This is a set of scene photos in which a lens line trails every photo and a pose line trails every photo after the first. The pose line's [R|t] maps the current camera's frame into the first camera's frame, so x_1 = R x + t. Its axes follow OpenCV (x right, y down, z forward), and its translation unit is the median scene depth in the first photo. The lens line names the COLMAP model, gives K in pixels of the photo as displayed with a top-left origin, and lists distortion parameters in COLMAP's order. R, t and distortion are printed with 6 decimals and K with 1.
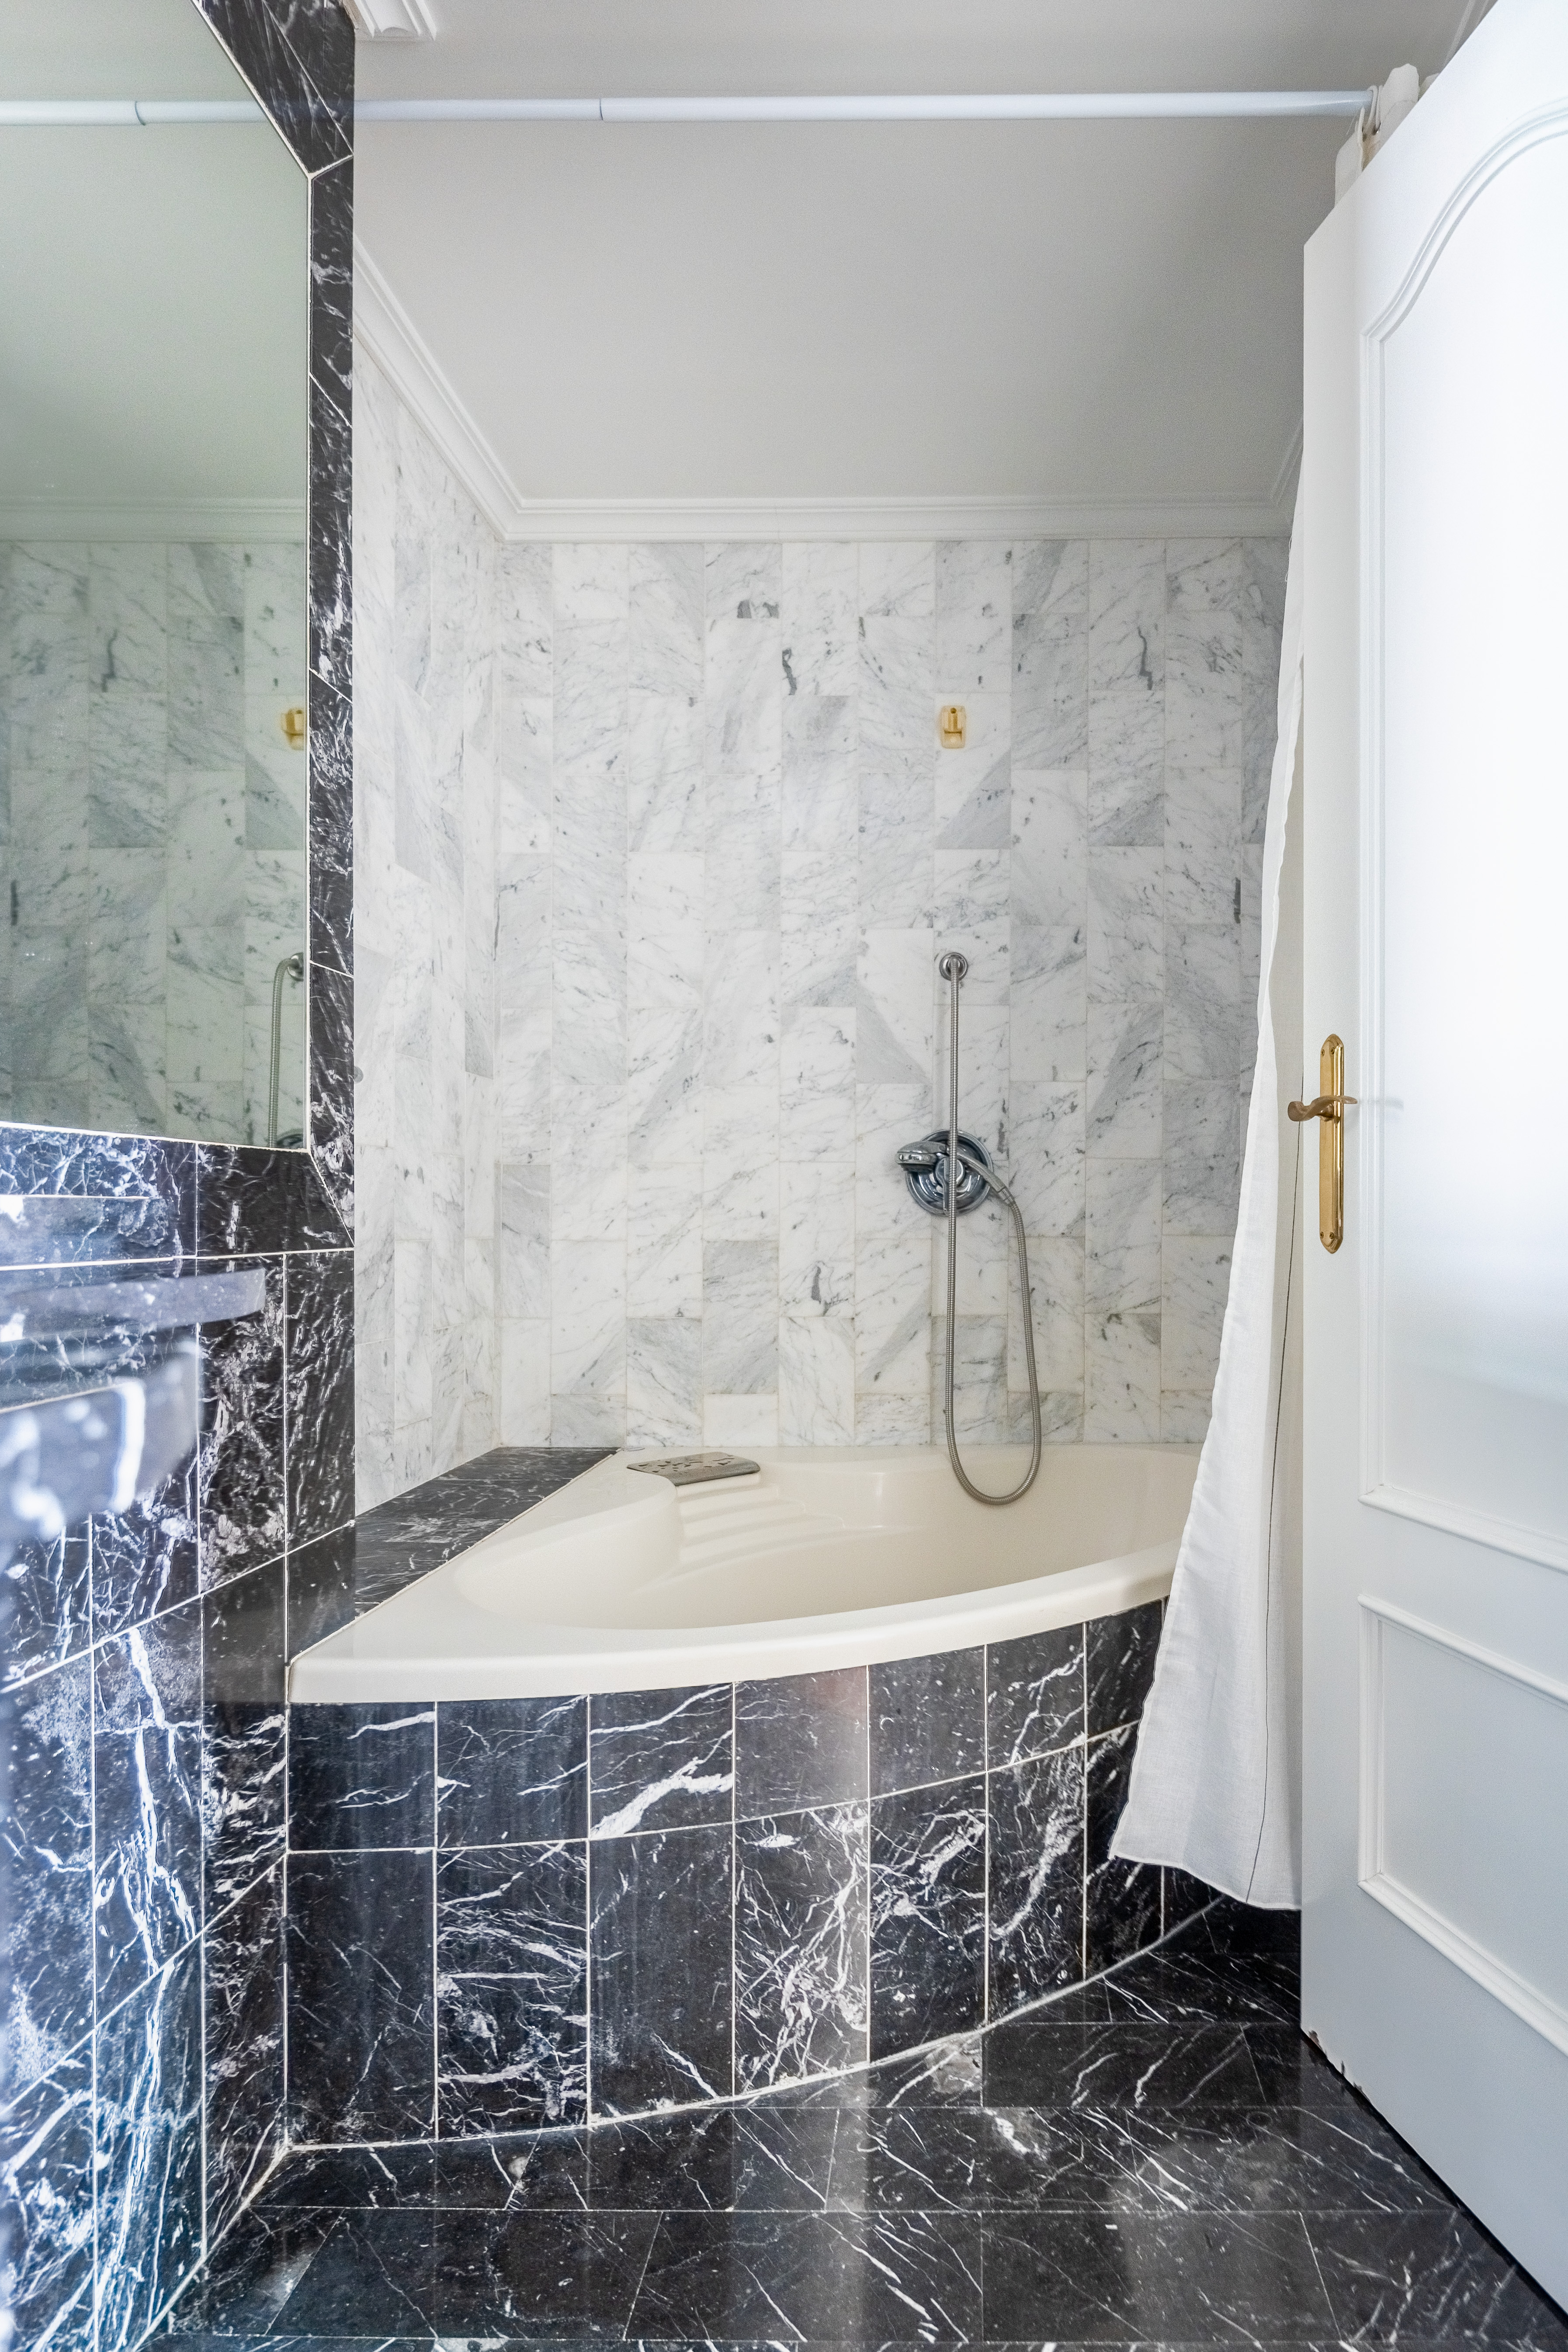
lens RADIAL K [[1126.4, 0, 829.6], [0, 1126.4, 1210.2], [0, 0, 1]] dist [-0.001794, -0.001139]
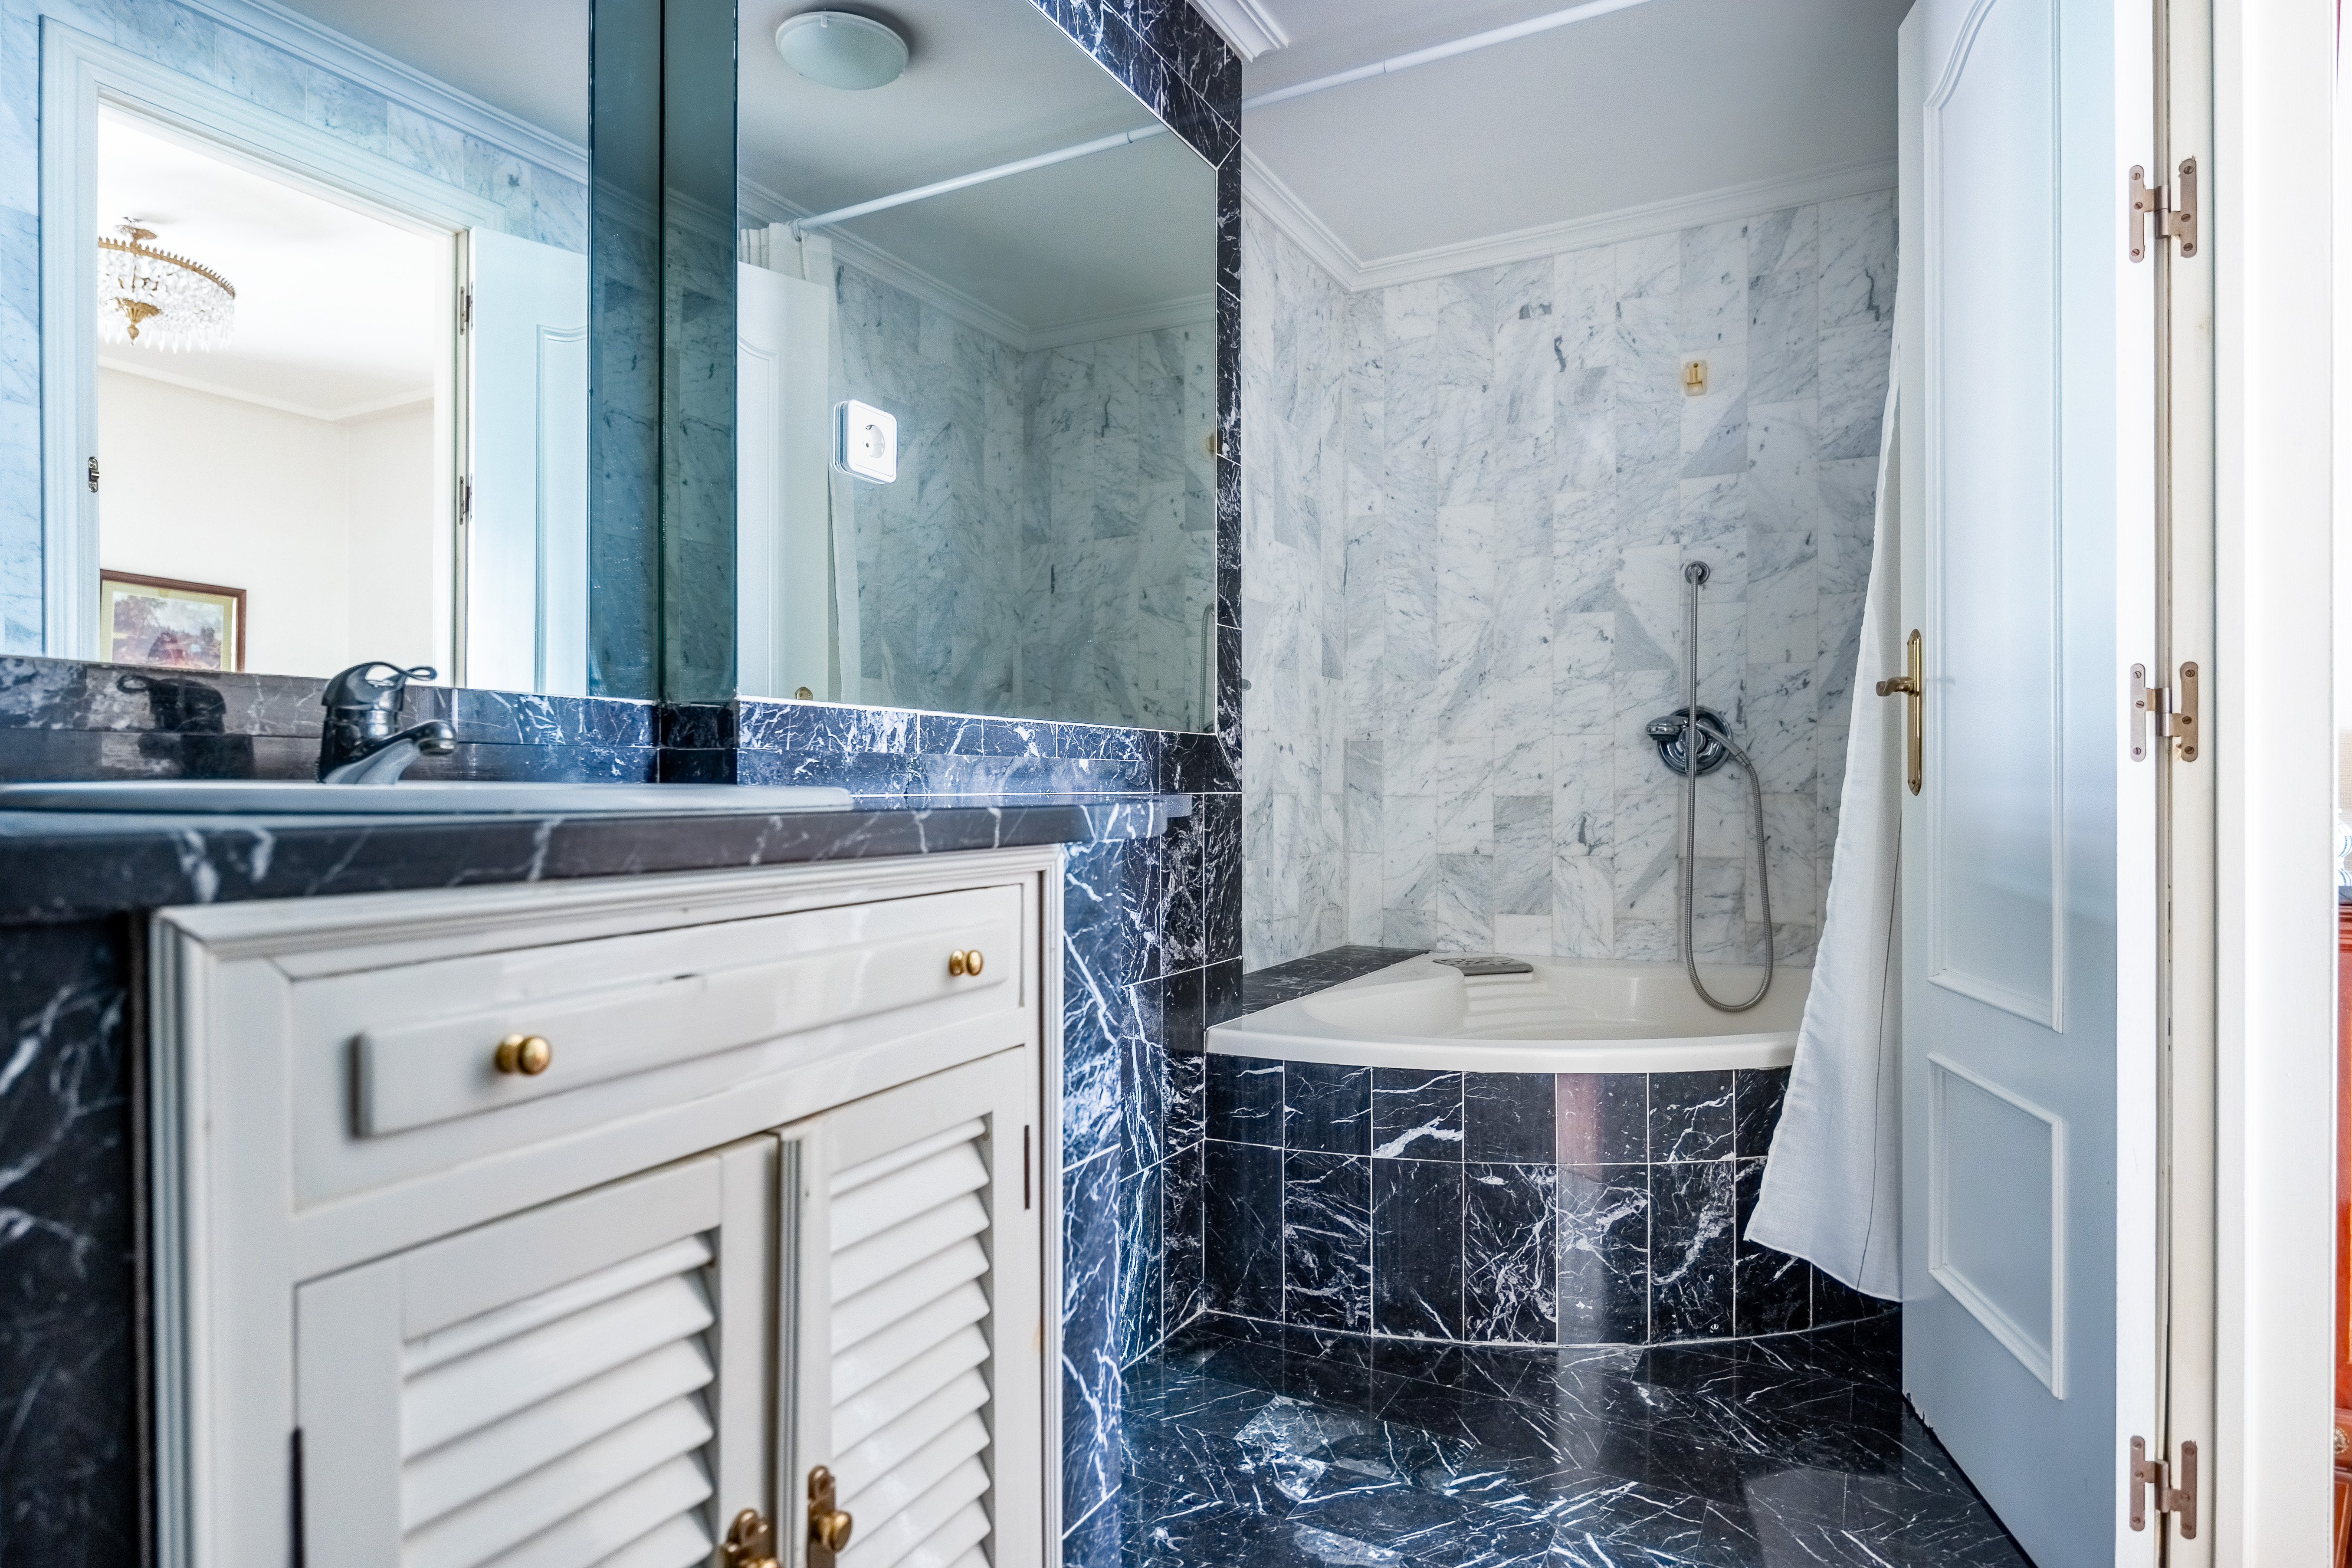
lens RADIAL K [[1290.0, 0, 1175.3], [0, 1290.0, 788.5], [0, 0, 1]] dist [-0.012030, -0.000986]
pose [[0.882747, -0.002275, -0.469844, 0.301462], [-0.000760, 0.999980, -0.006270, 0.031218], [0.469848, 0.005891, 0.882727, -0.568068]]
